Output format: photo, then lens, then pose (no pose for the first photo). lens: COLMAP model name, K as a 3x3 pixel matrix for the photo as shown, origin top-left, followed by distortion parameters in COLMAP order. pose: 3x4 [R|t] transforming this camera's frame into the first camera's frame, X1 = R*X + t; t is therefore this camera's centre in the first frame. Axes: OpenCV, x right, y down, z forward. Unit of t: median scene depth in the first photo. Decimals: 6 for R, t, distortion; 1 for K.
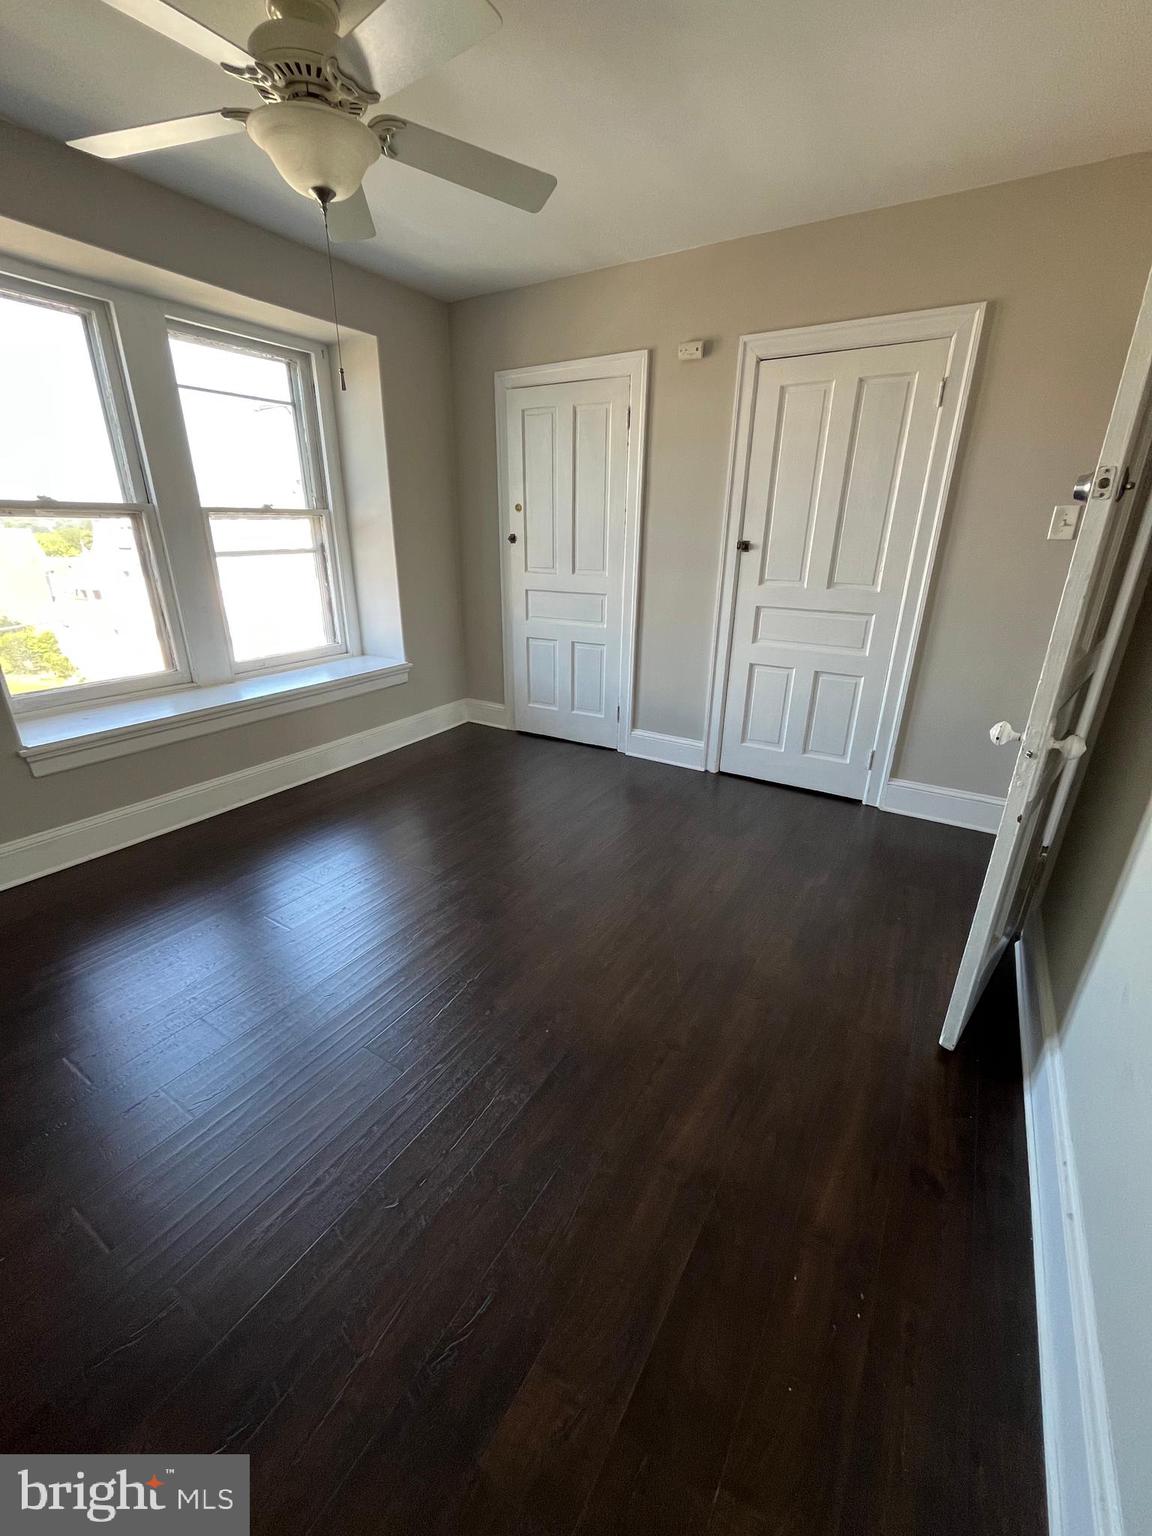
lens RADIAL K [[621.0, 0, 584.3], [0, 621.0, 759.5], [0, 0, 1]] dist [-0.002959, -0.000500]
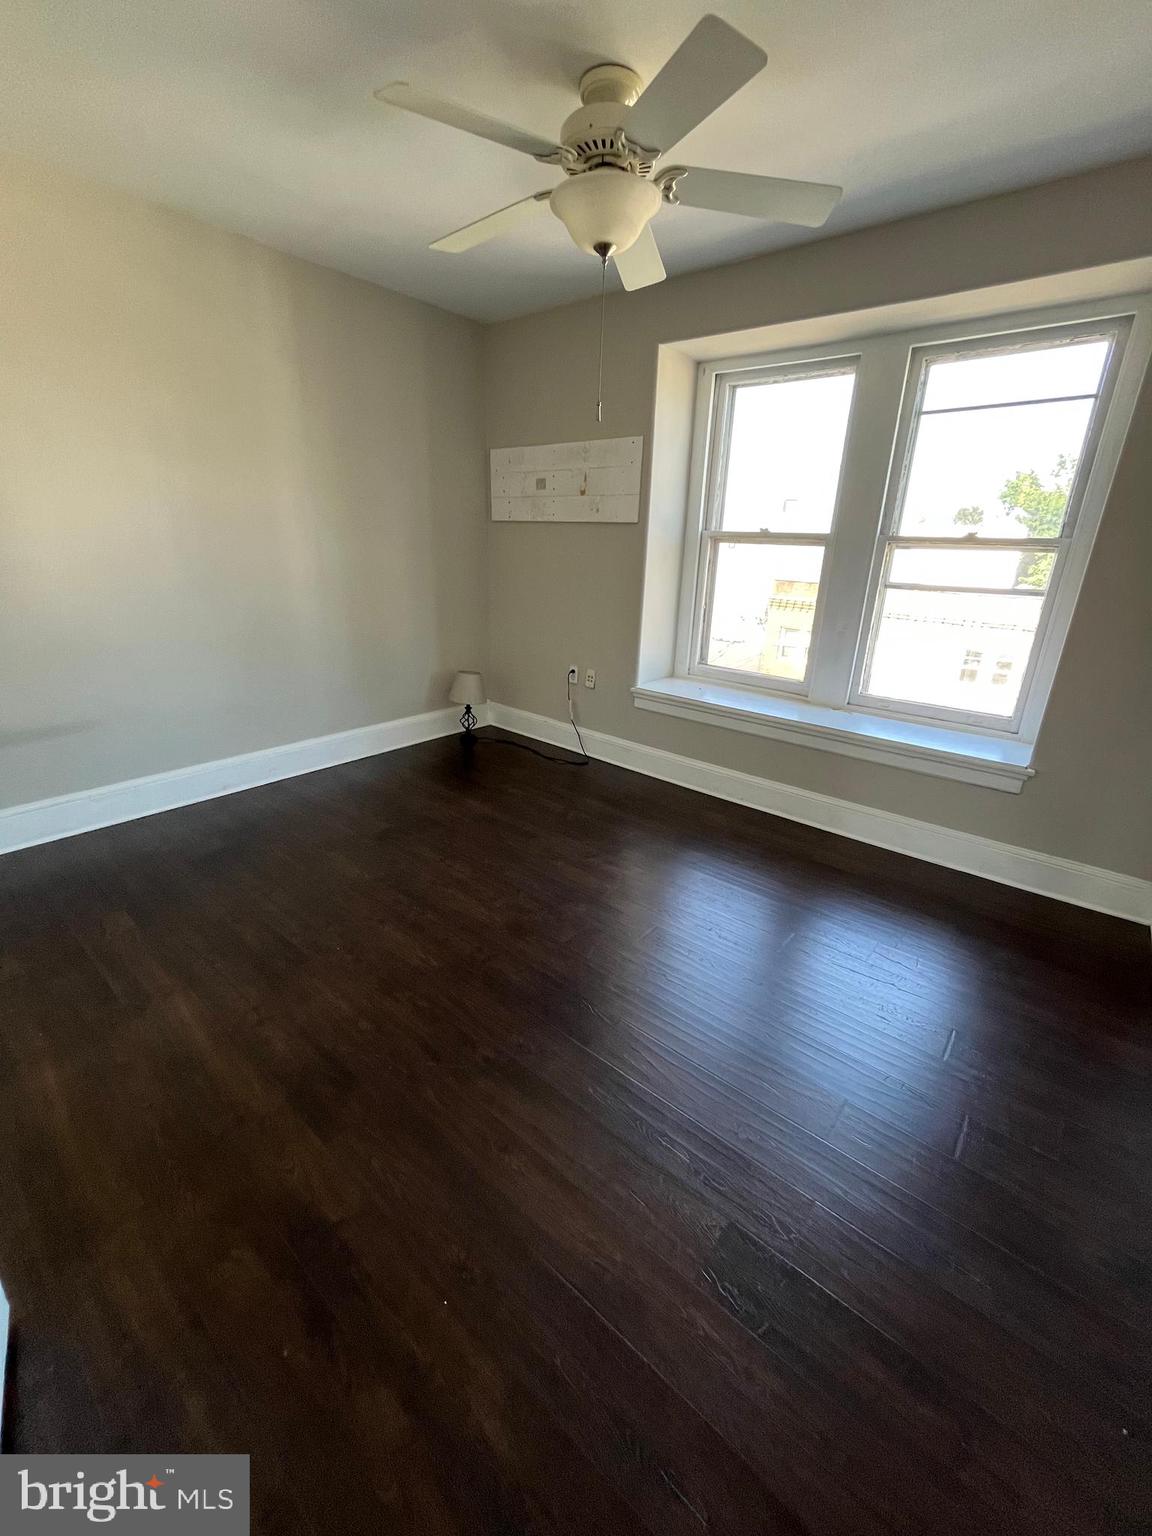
lens RADIAL K [[621.0, 0, 585.7], [0, 621.0, 765.6], [0, 0, 1]] dist [-0.002959, -0.000500]
pose [[-0.142810, 0.322291, -0.935806, 0.464911], [-0.379648, 0.855337, 0.352514, -0.249822], [0.914042, 0.405620, 0.000206, 0.677981]]
